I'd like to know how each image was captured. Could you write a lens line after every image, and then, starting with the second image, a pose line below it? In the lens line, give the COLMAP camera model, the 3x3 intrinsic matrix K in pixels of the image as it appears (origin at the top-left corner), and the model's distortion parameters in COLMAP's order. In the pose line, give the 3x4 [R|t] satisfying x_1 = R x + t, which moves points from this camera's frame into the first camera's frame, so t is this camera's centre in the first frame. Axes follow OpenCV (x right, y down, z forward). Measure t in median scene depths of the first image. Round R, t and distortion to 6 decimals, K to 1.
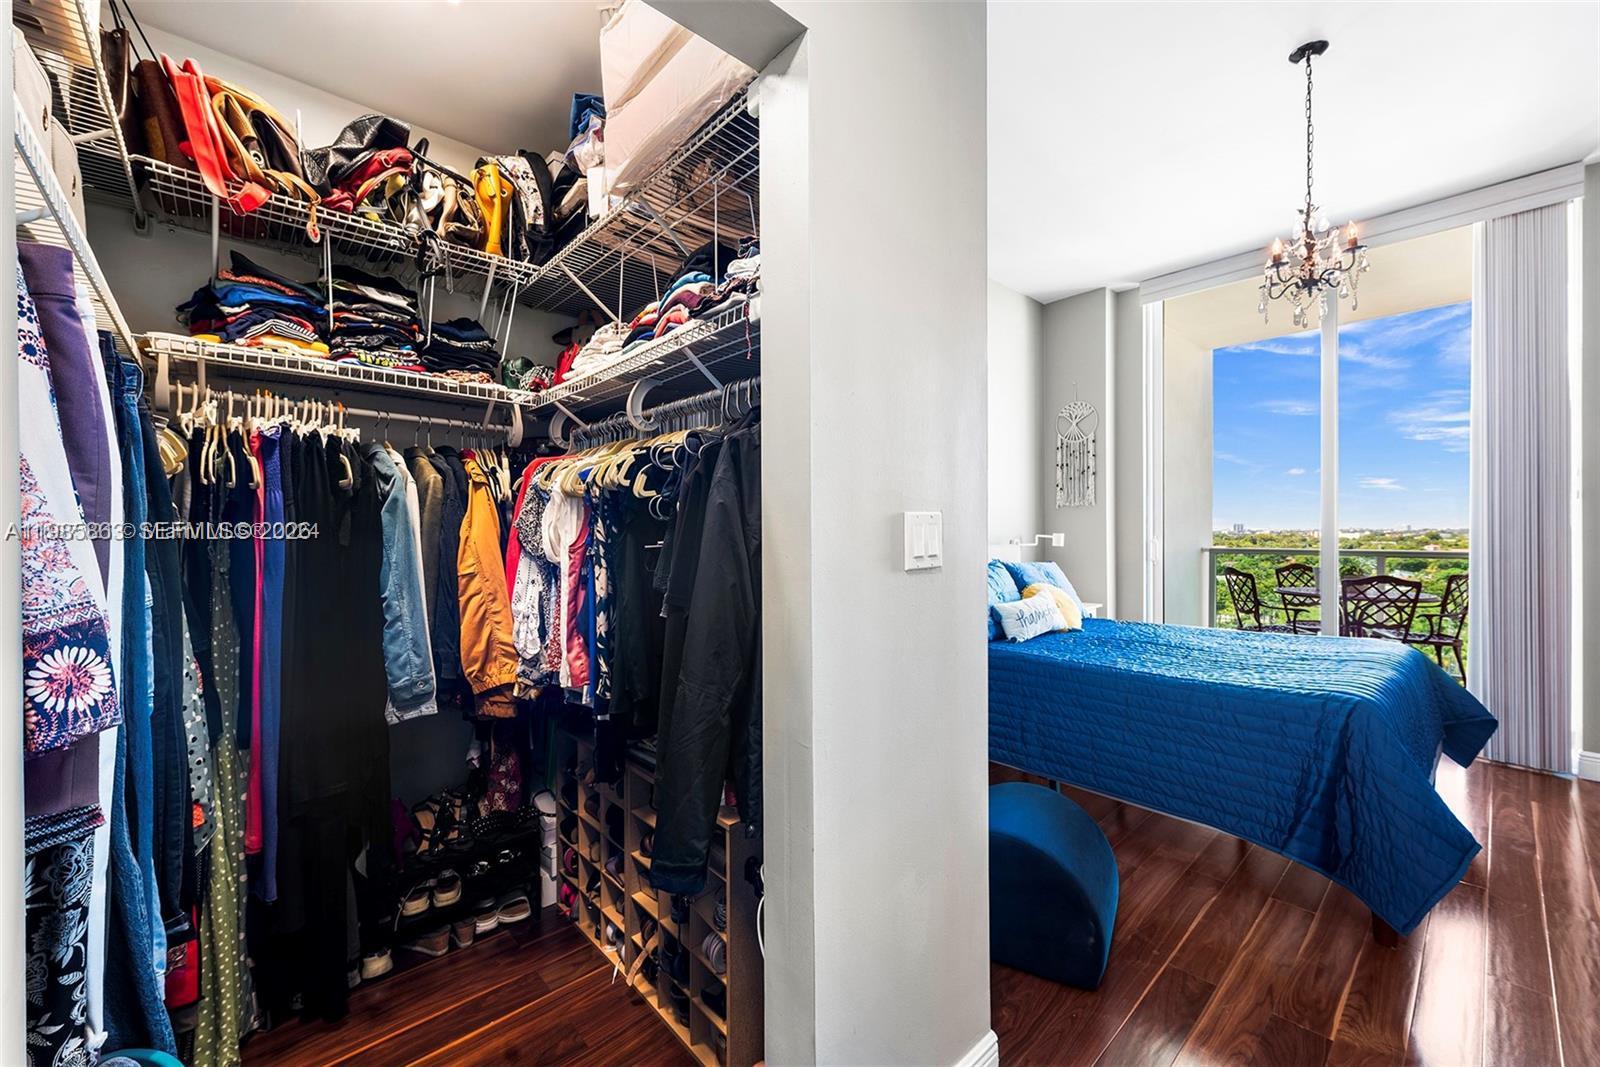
lens RADIAL K [[631.0, 0, 795.5], [0, 631.0, 535.6], [0, 0, 1]] dist [0.002189, -0.000518]
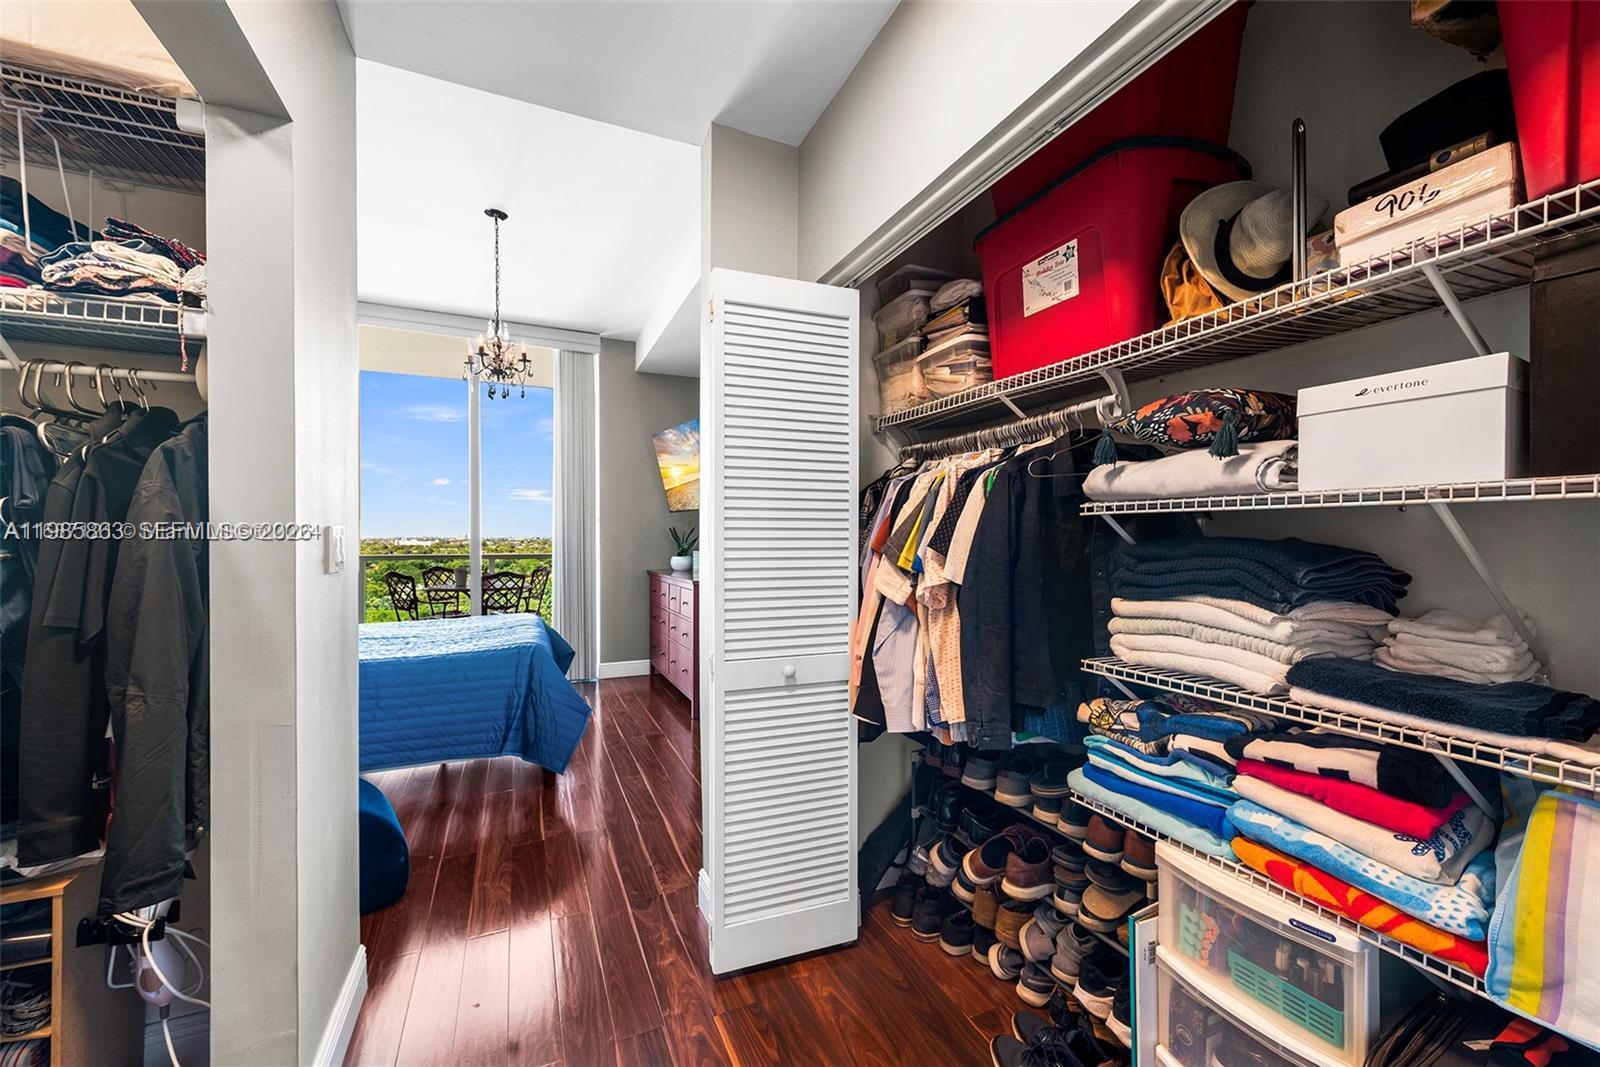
lens RADIAL K [[660.6, 0, 793.3], [0, 660.6, 536.5], [0, 0, 1]] dist [0.000008, -0.000001]
pose [[0.321998, 0.005243, 0.946726, -0.496894], [0.005463, 0.999958, -0.007396, -0.001551], [-0.946725, 0.007553, 0.321956, -0.170308]]
